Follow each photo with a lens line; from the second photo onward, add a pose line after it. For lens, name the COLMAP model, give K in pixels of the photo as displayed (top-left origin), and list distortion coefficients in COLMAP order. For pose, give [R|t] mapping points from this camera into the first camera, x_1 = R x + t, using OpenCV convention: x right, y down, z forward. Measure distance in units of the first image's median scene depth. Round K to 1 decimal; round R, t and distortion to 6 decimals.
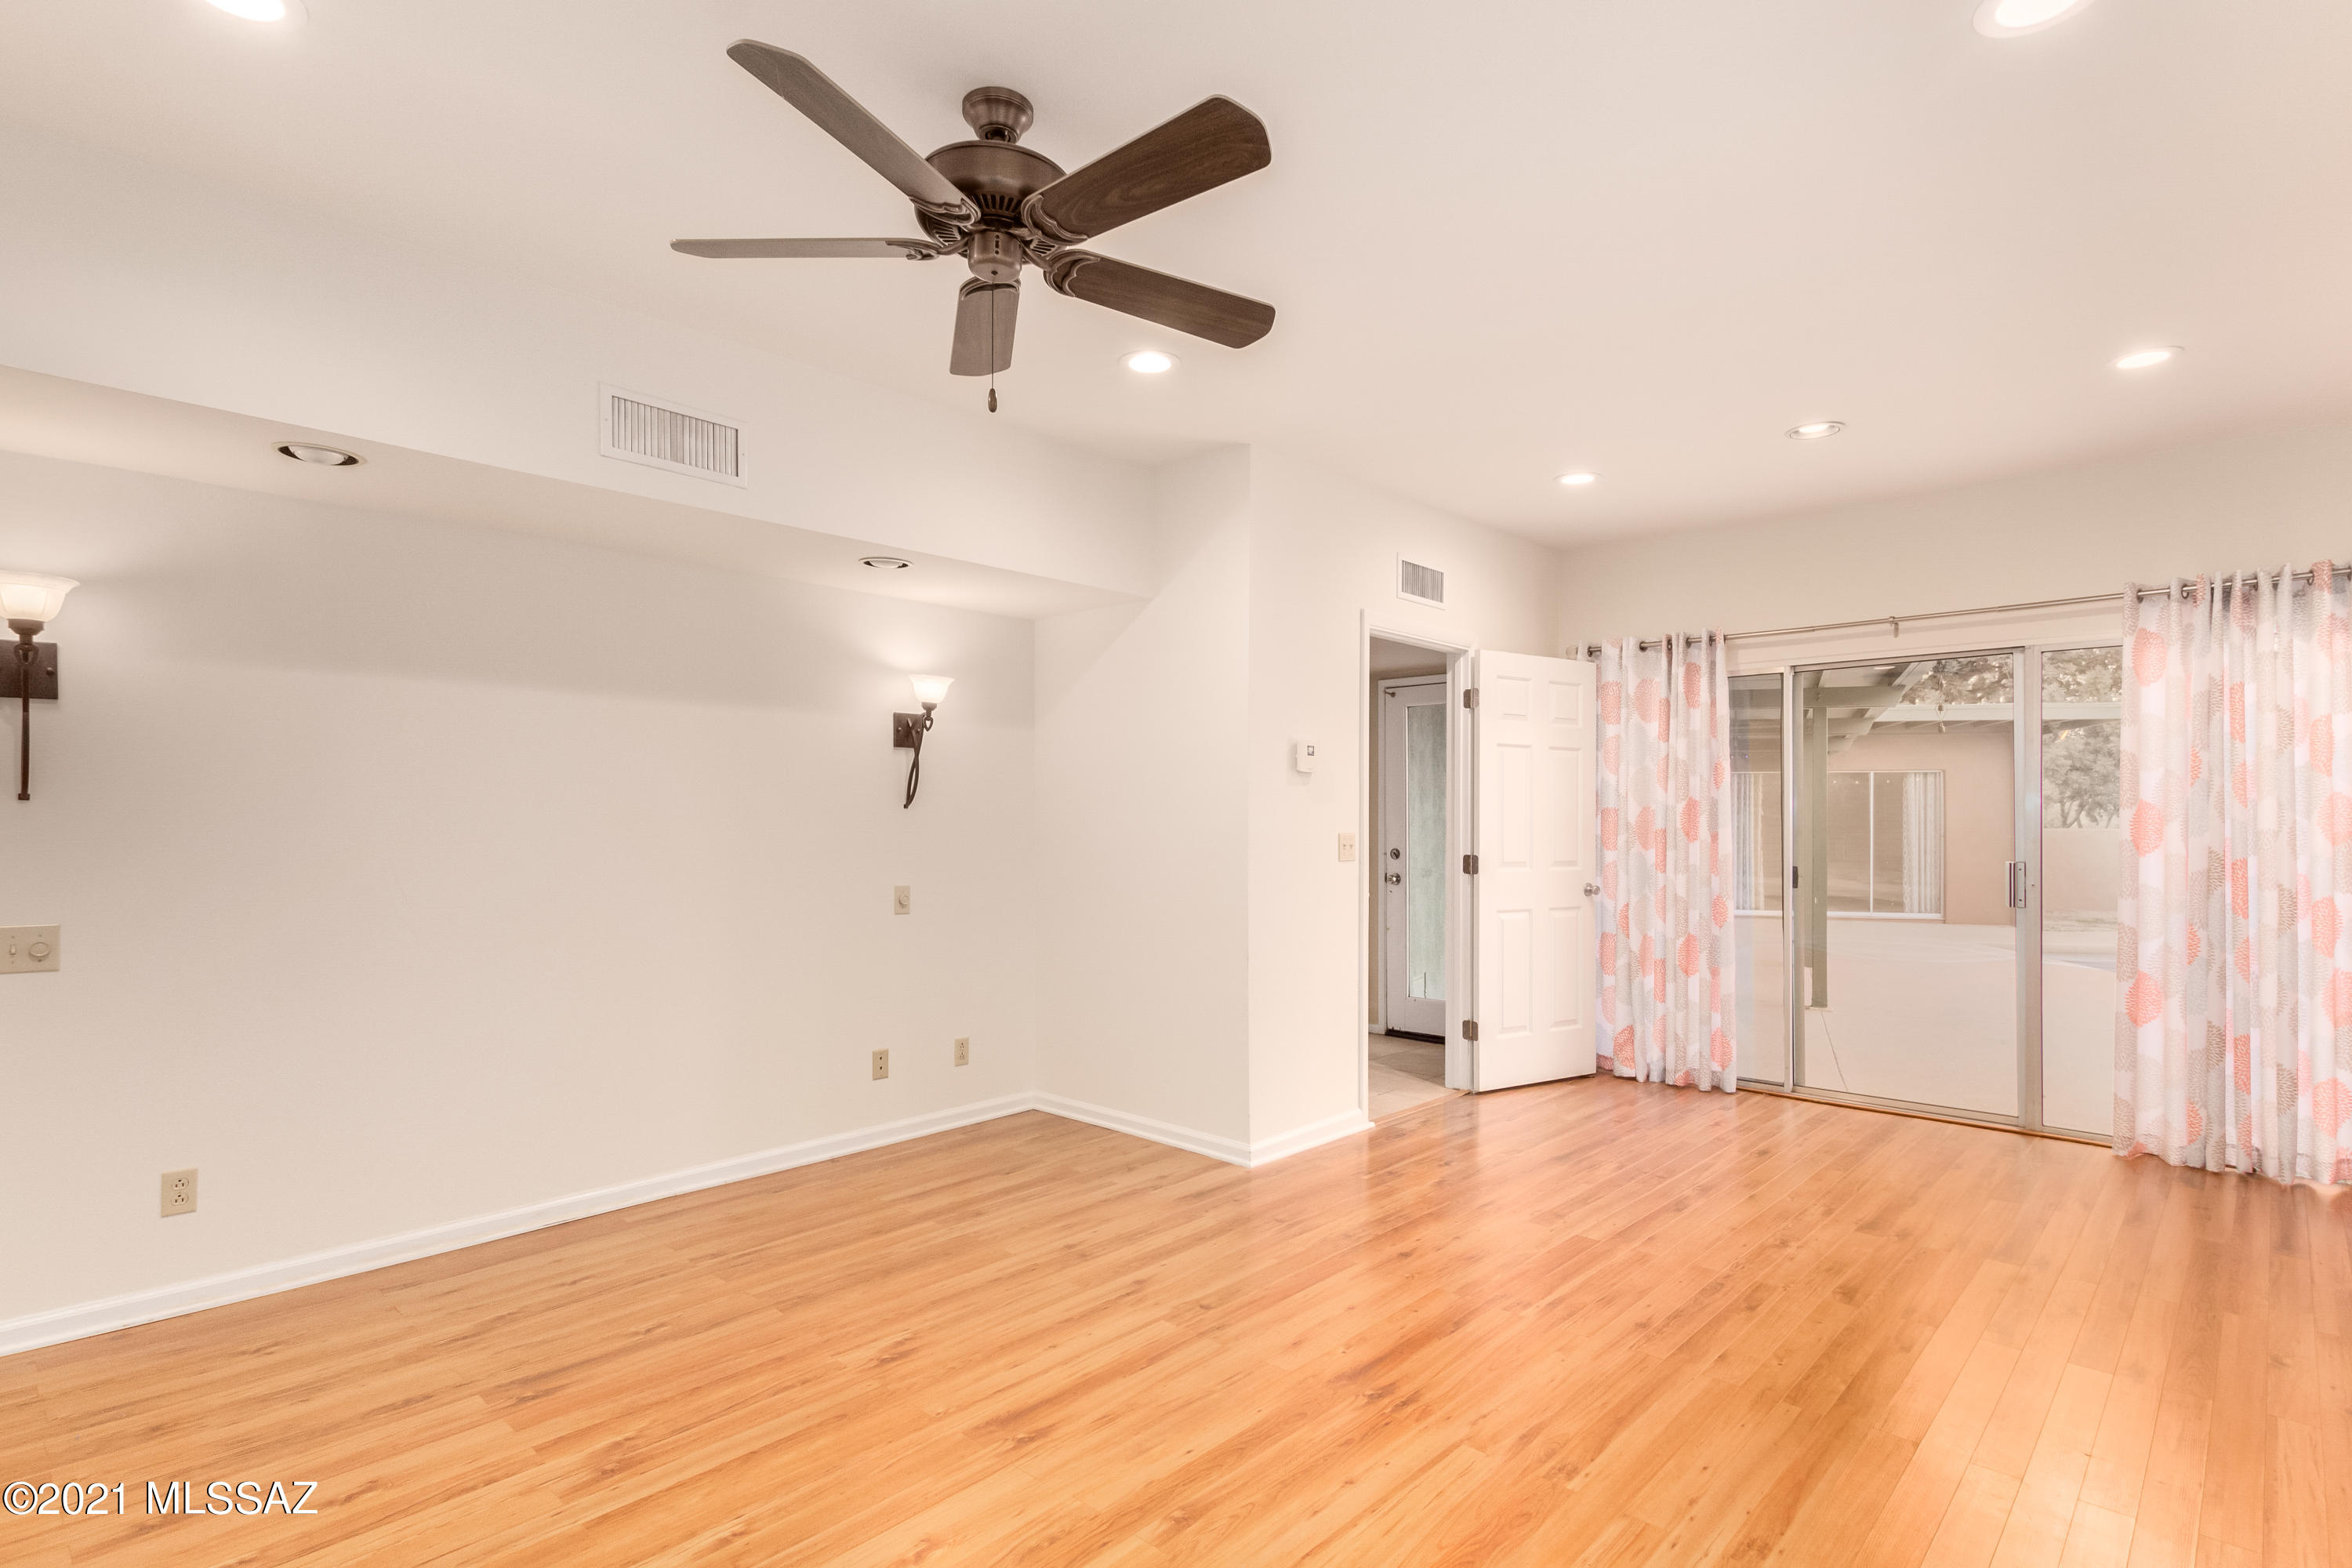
lens RADIAL K [[1173.2, 0, 1173.4], [0, 1173.2, 800.5], [0, 0, 1]] dist [0.014035, -0.001314]
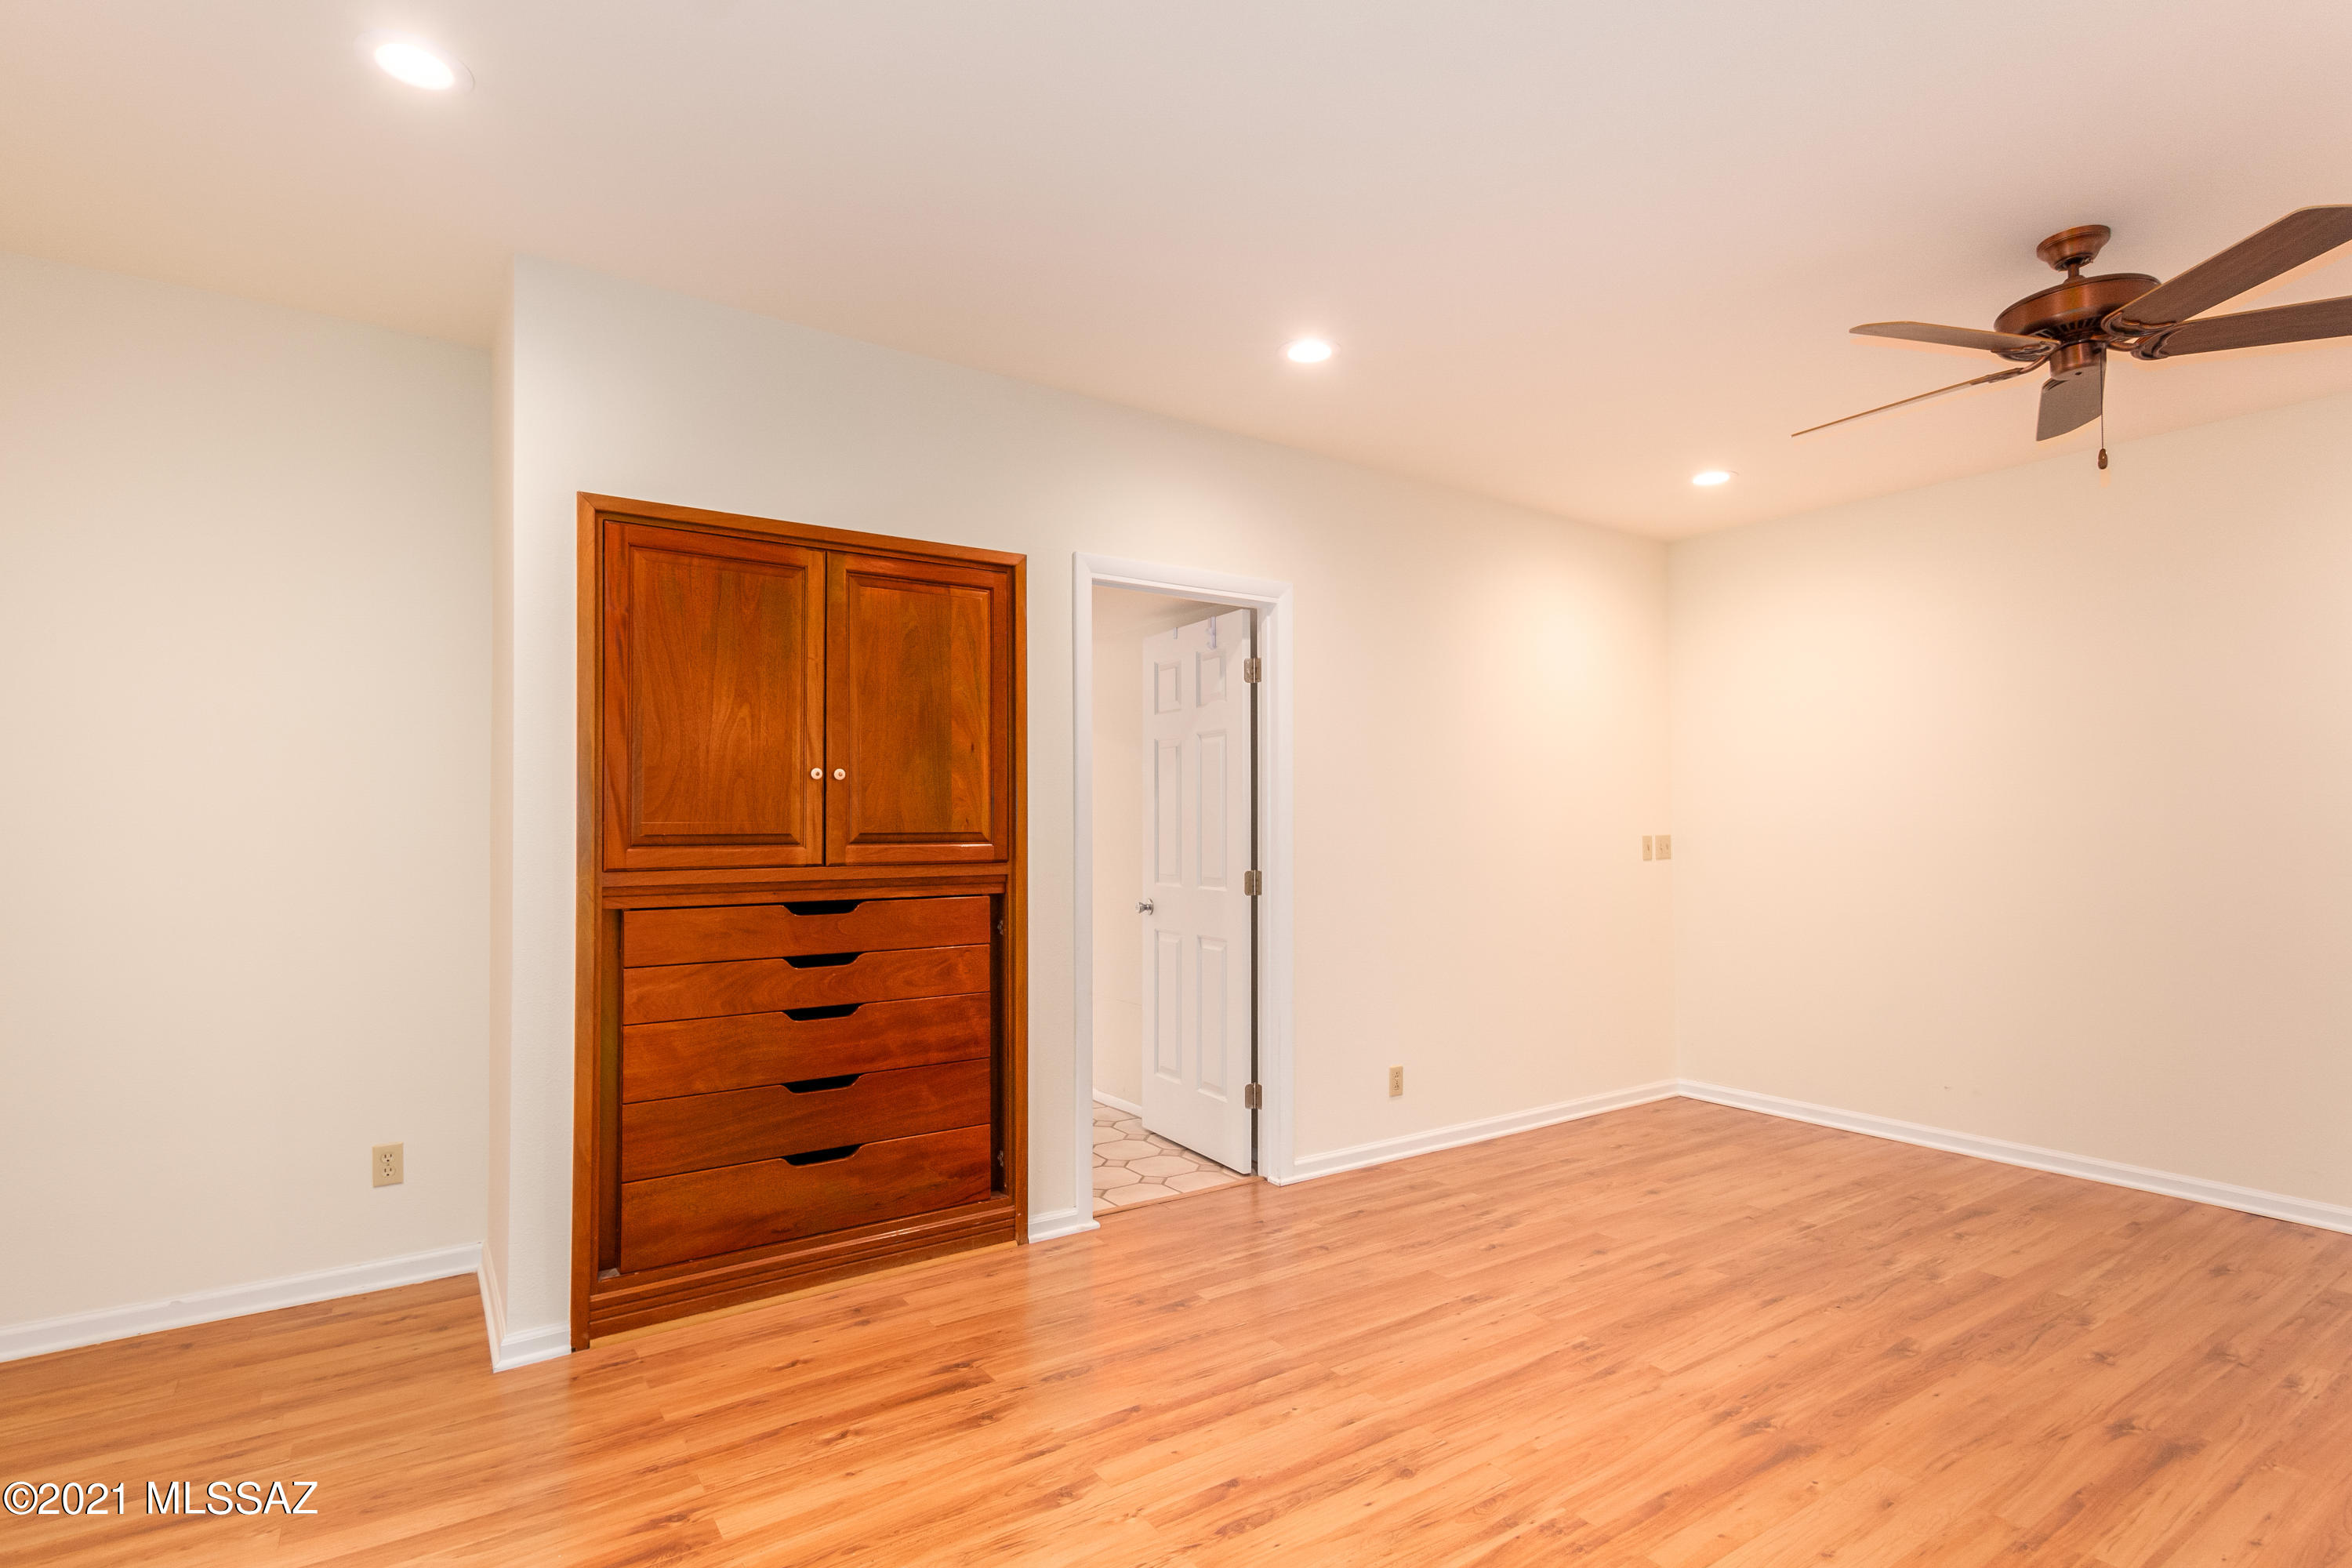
lens RADIAL K [[1173.2, 0, 1173.4], [0, 1173.2, 800.5], [0, 0, 1]] dist [0.014035, -0.001314]
pose [[-0.977592, 0.001224, 0.210503, 0.456666], [-0.004689, 0.999608, -0.027586, 0.029153], [-0.210454, -0.027955, -0.977204, 2.147850]]
